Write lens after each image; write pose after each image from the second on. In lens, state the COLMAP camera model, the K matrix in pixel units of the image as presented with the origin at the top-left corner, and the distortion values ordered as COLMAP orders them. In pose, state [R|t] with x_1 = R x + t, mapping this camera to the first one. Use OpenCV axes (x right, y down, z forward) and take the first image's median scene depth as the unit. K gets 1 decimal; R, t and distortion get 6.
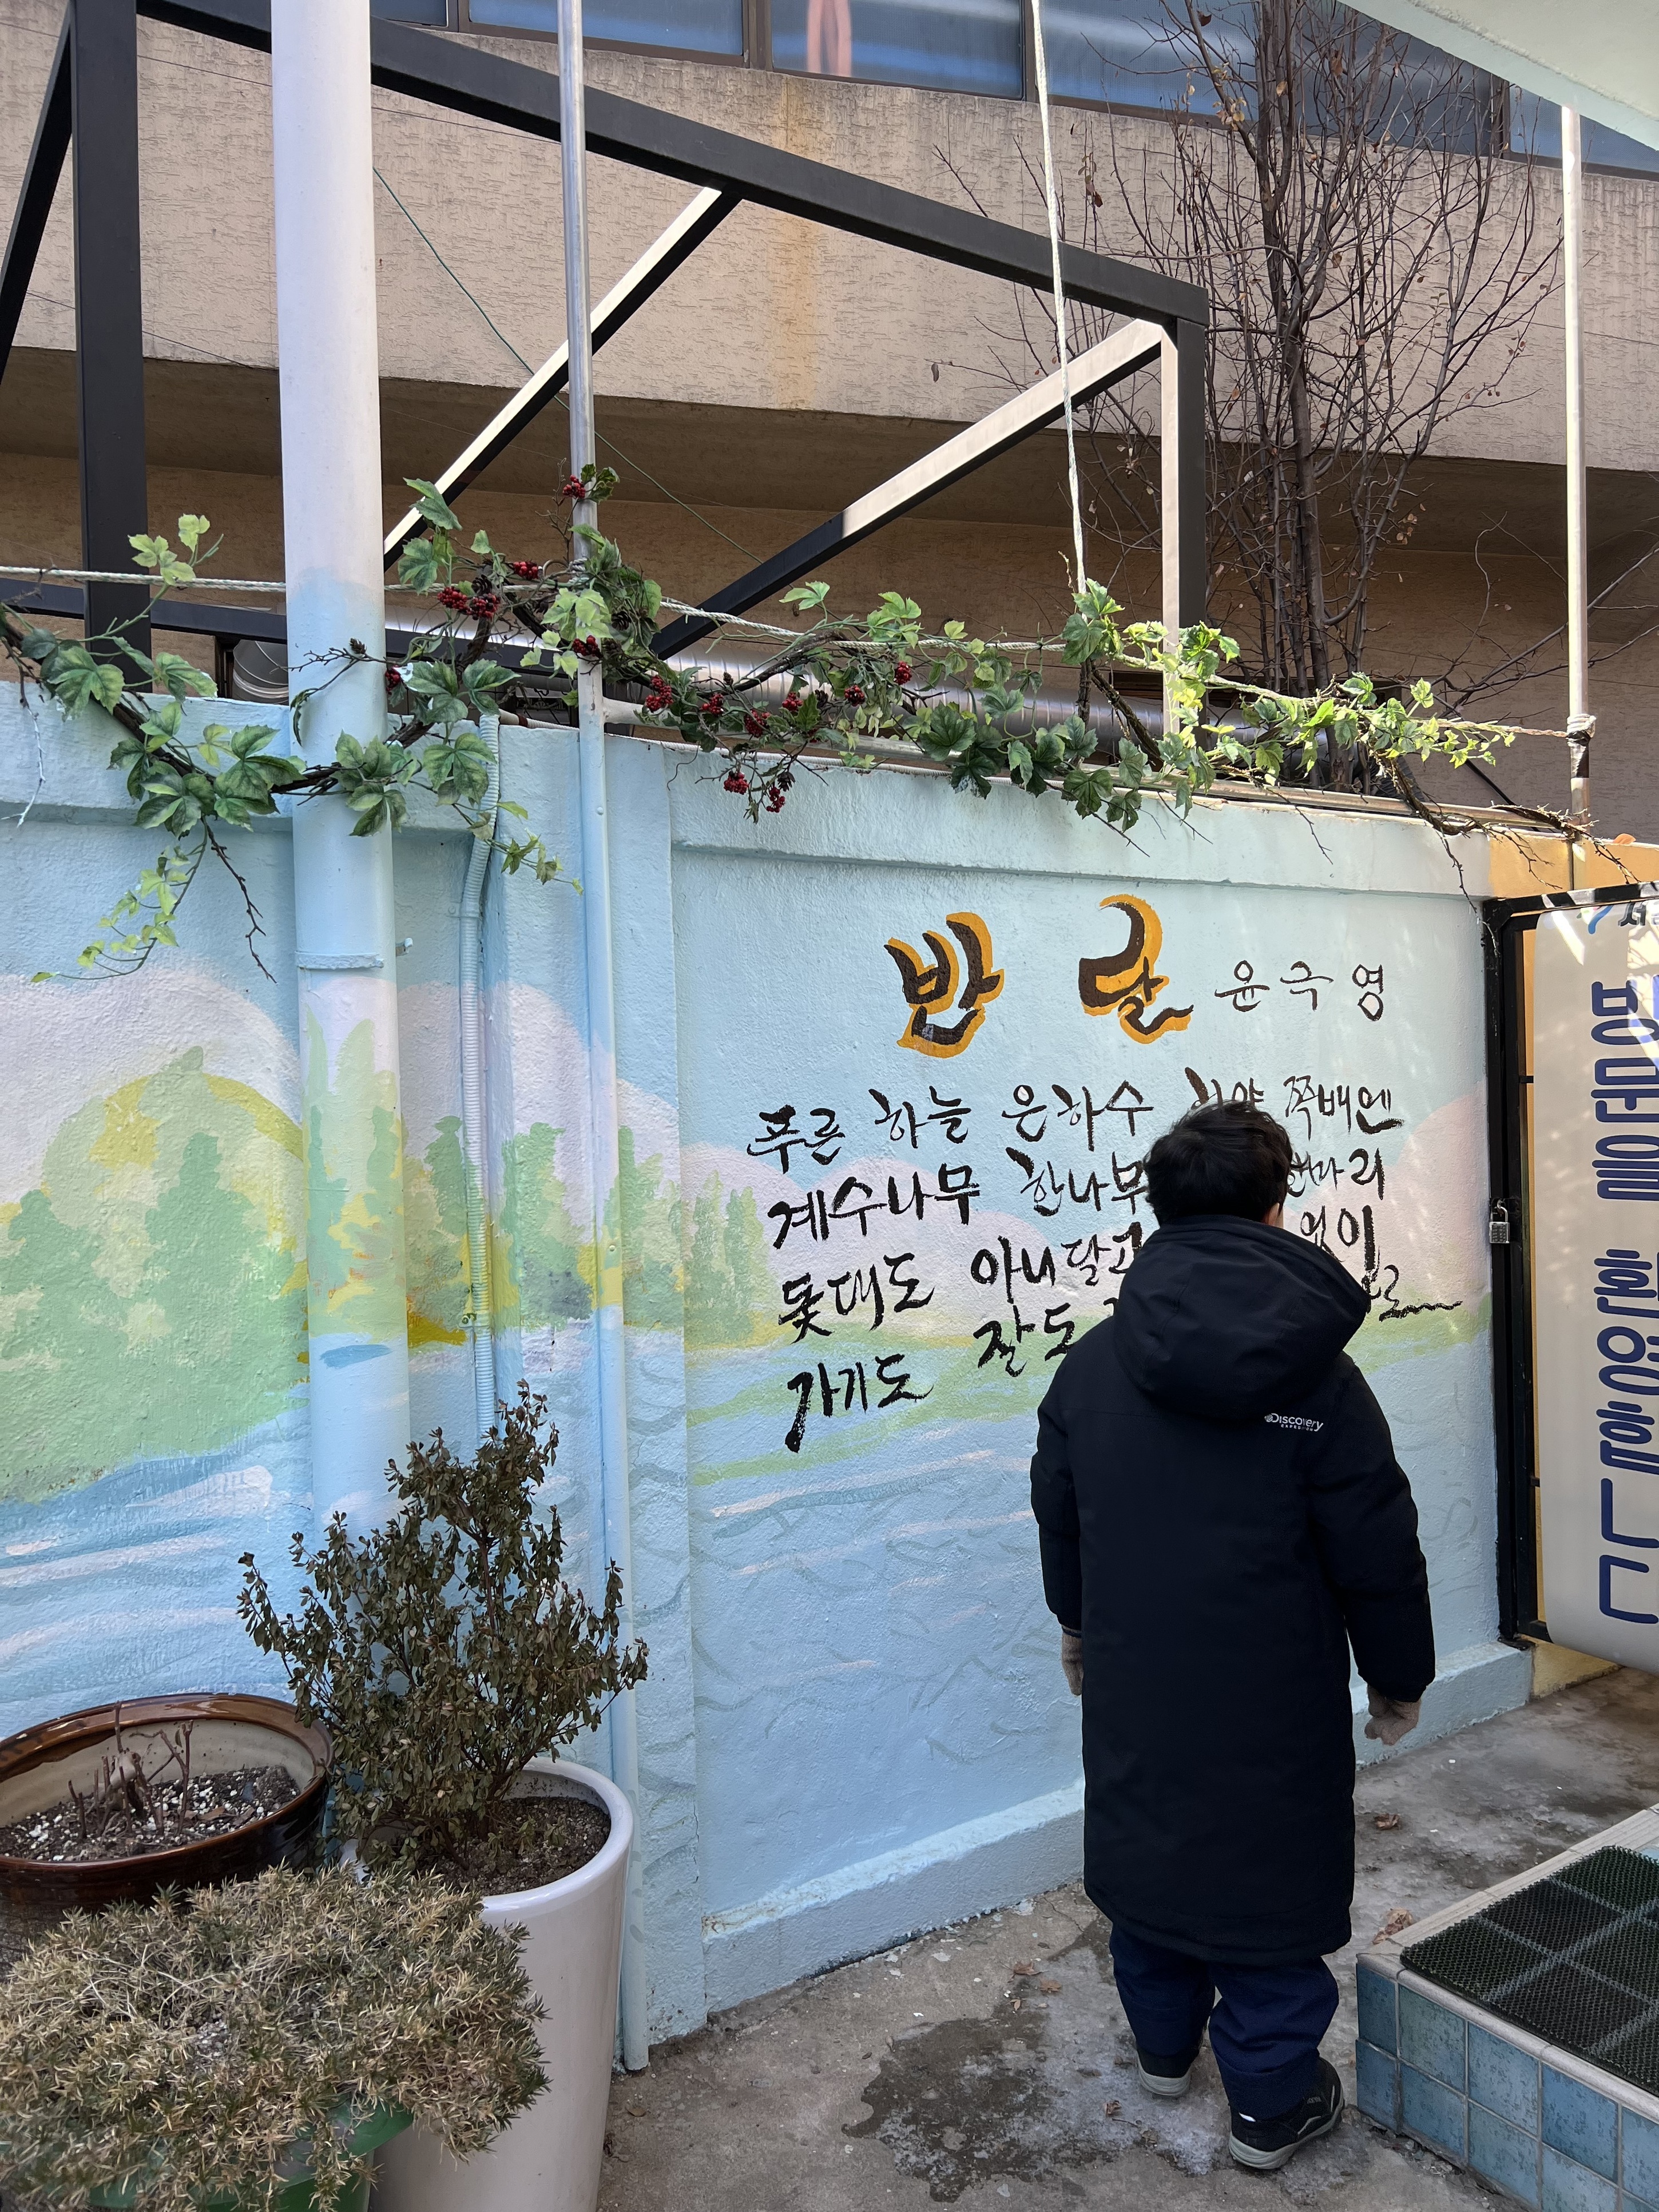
lens RADIAL K [[1633.5, 0, 825.8], [0, 1633.5, 1103.9], [0, 0, 1]] dist [0.006171, -0.030142]
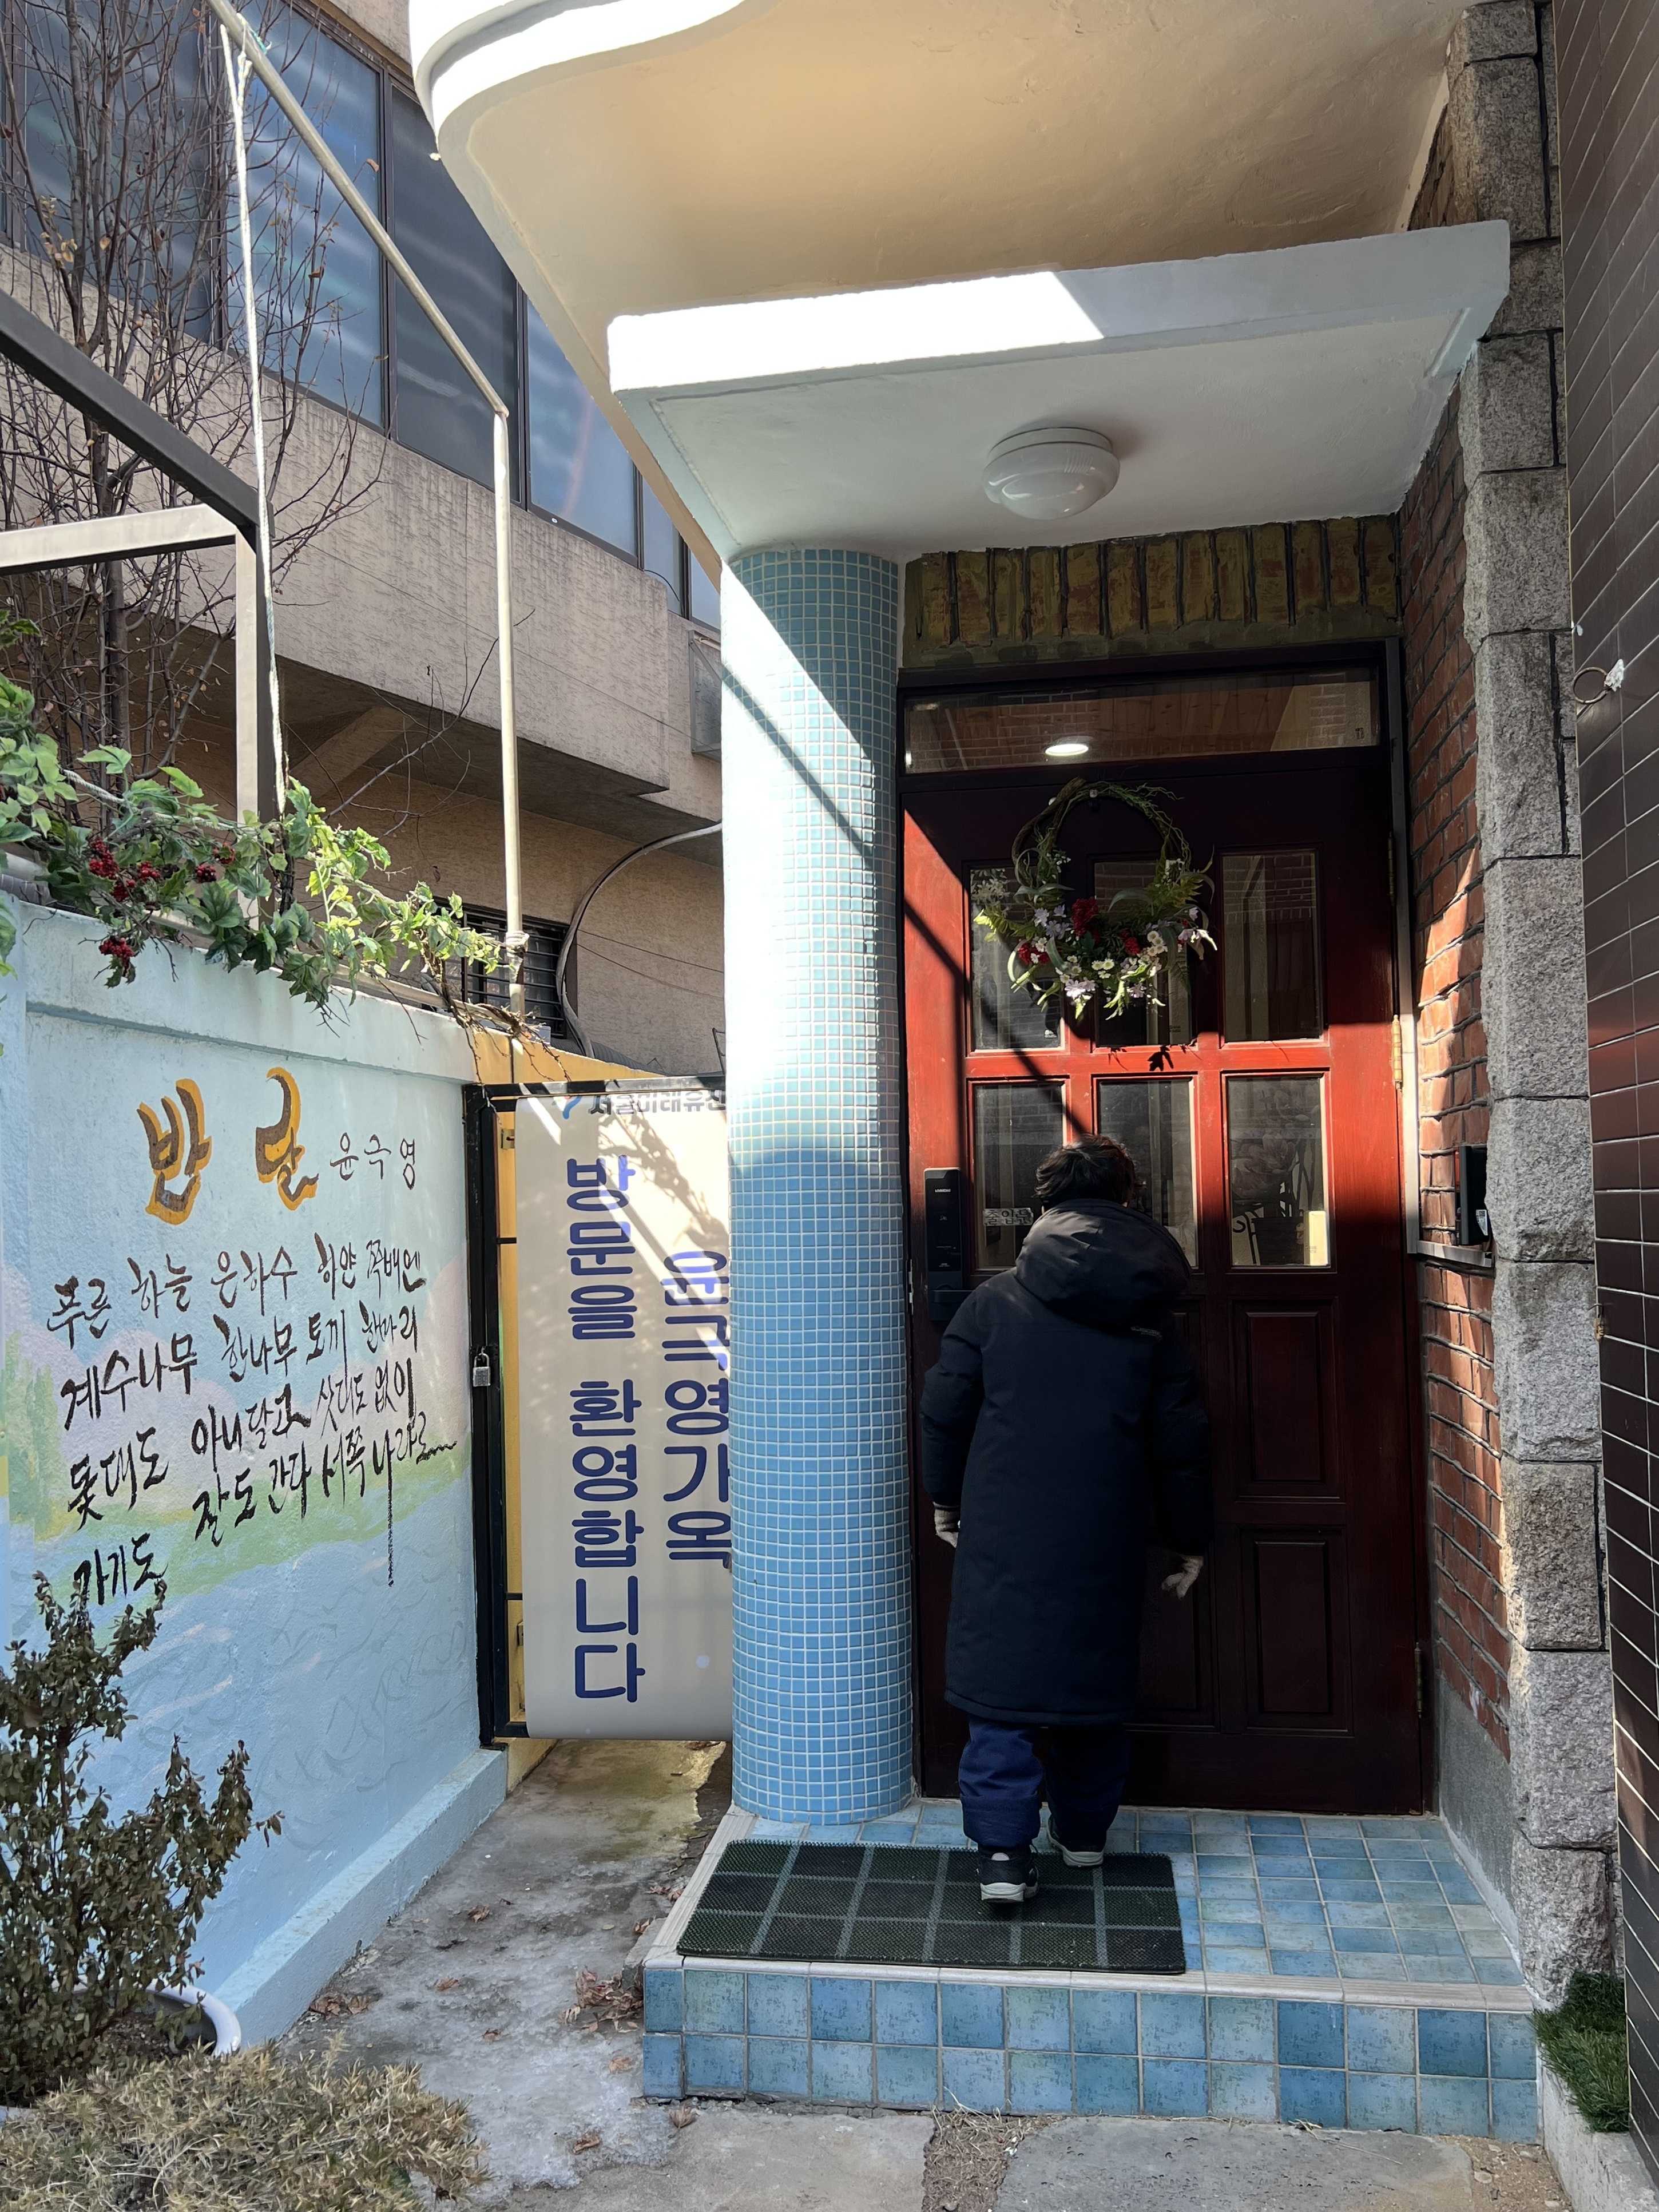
lens RADIAL K [[1849.0, 0, 829.9], [0, 1849.0, 1101.3], [0, 0, 1]] dist [0.000985, -0.040731]
pose [[0.642703, 0.045066, 0.764789, -0.495867], [0.026955, 0.996320, -0.081362, -0.001127], [-0.765641, 0.072906, 0.639123, -0.021515]]
